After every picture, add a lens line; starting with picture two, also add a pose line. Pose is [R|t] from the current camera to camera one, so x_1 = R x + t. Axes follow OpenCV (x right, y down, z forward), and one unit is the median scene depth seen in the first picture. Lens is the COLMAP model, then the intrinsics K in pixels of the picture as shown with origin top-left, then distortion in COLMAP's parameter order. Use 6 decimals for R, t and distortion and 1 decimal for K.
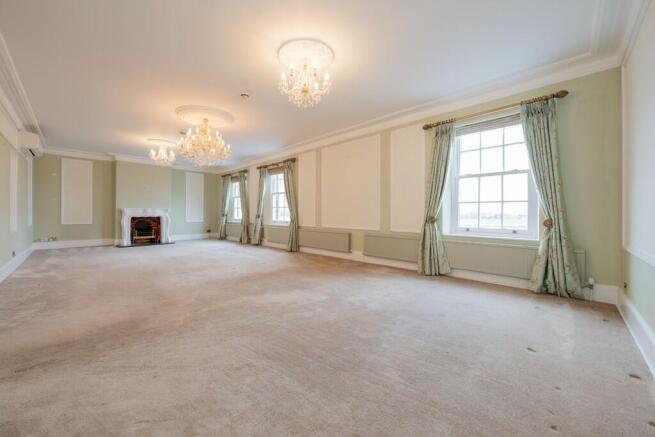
lens RADIAL K [[263.5, 0, 328.5], [0, 263.5, 214.1], [0, 0, 1]] dist [0.000278, 0.000010]
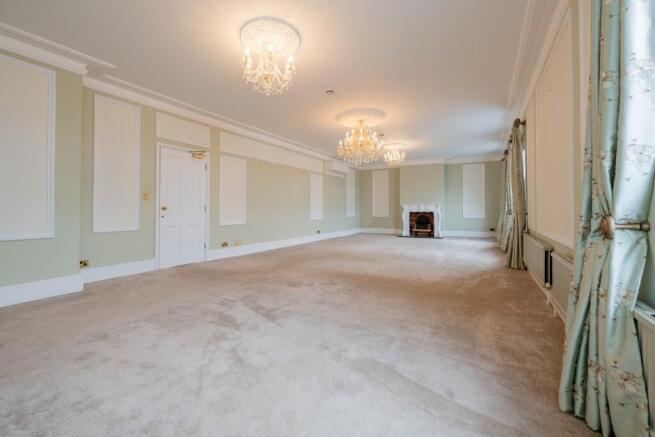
lens RADIAL K [[263.5, 0, 328.5], [0, 263.5, 214.1], [0, 0, 1]] dist [0.000278, 0.000010]
pose [[0.267149, 0.016766, -0.963509, 0.285787], [0.000874, 0.999844, 0.017641, -0.001041], [0.963655, -0.005555, 0.267093, 0.334593]]
